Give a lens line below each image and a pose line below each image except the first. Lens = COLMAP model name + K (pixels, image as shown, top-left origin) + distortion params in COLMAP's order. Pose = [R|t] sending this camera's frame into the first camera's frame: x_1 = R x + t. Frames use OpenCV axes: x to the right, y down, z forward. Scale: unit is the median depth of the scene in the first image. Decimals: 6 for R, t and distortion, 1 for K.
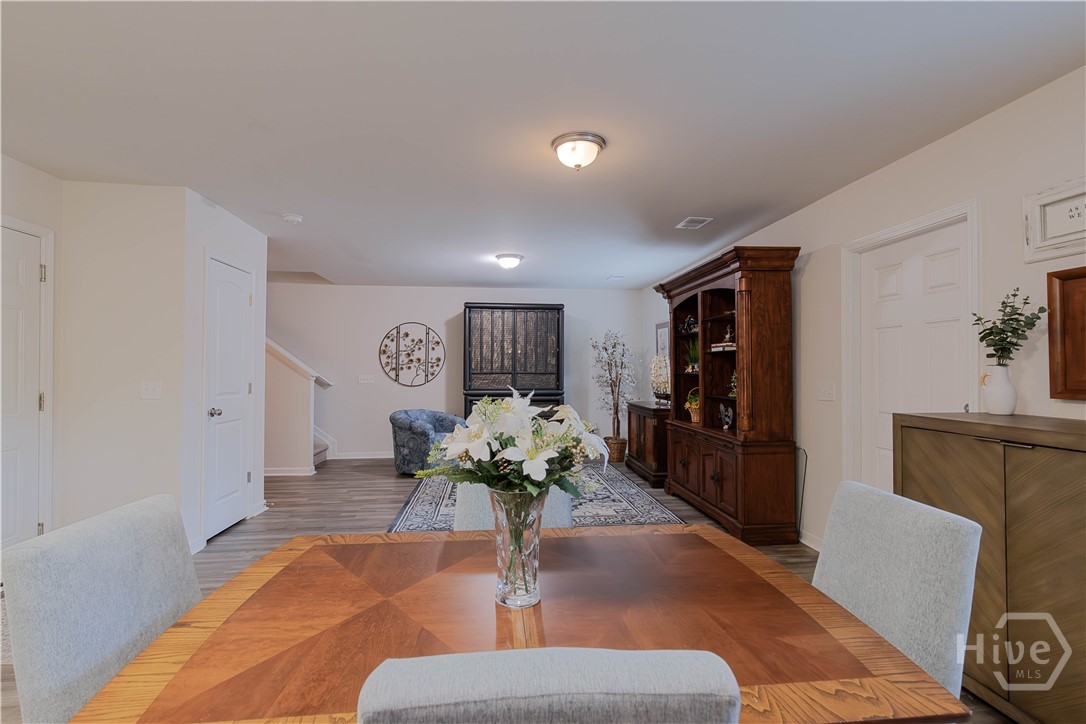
lens RADIAL K [[496.3, 0, 532.6], [0, 496.3, 359.9], [0, 0, 1]] dist [0.005437, -0.001065]
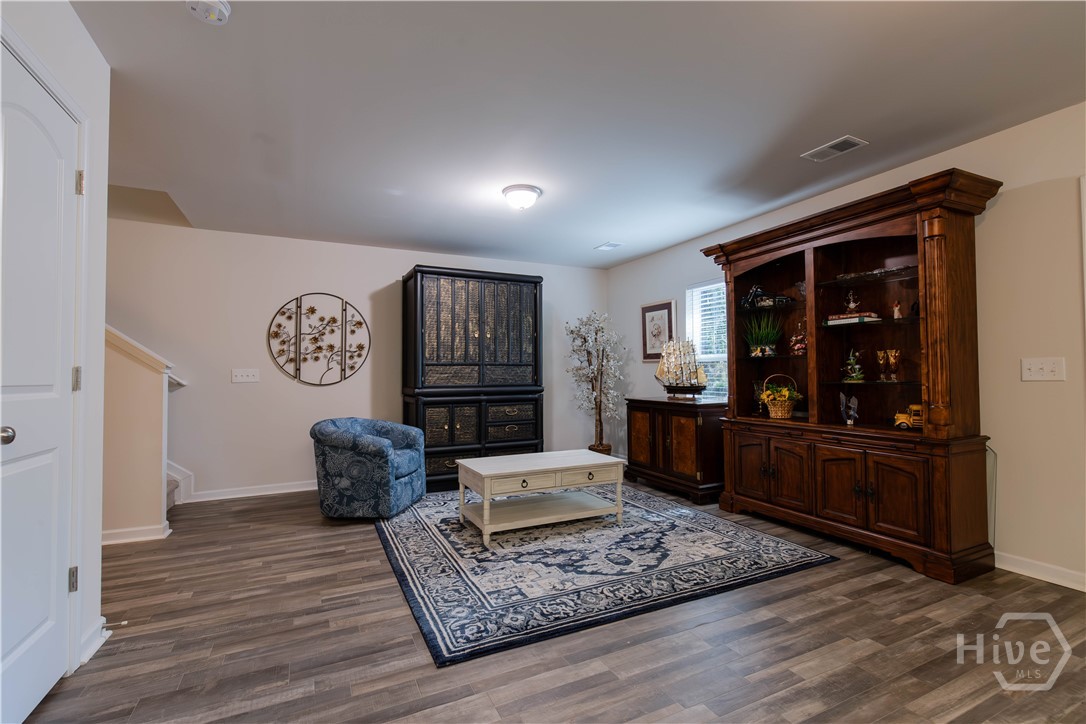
lens RADIAL K [[496.3, 0, 549.4], [0, 496.3, 360.0], [0, 0, 1]] dist [0.005437, -0.001065]
pose [[0.940506, 0.001803, 0.339774, -0.196997], [0.001709, 0.999948, -0.010037, 0.028021], [-0.339774, 0.010021, 0.940454, 0.266574]]
